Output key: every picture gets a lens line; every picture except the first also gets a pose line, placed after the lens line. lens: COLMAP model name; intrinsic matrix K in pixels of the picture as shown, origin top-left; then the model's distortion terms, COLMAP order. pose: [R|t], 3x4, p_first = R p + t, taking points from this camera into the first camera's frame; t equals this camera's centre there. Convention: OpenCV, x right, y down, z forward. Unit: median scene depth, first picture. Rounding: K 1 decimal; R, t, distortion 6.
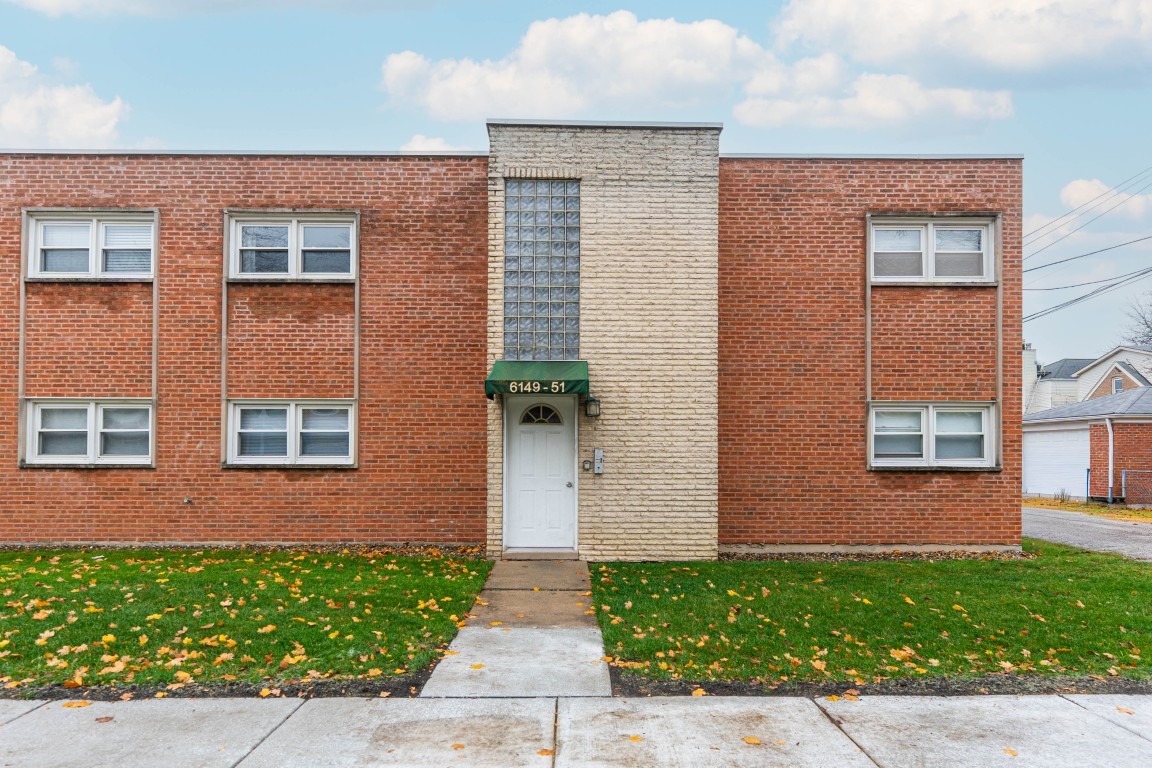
lens RADIAL K [[603.5, 0, 576.3], [0, 603.5, 448.7], [0, 0, 1]] dist [0.000221, -0.000719]
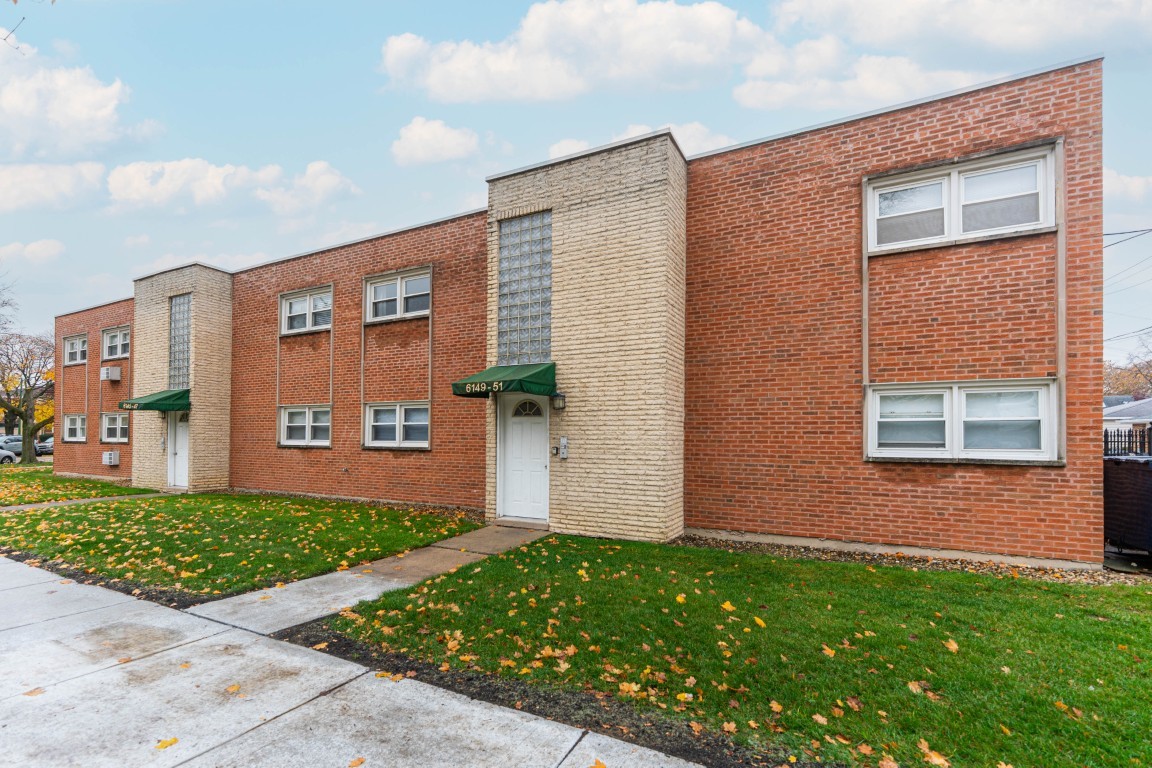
lens RADIAL K [[491.6, 0, 577.7], [0, 491.6, 432.3], [0, 0, 1]] dist [-0.000962, -0.000355]
pose [[0.890226, -0.001809, -0.455516, 0.448774], [0.000013, 0.999992, -0.003946, -0.004363], [0.455519, 0.003506, 0.890219, 0.151985]]
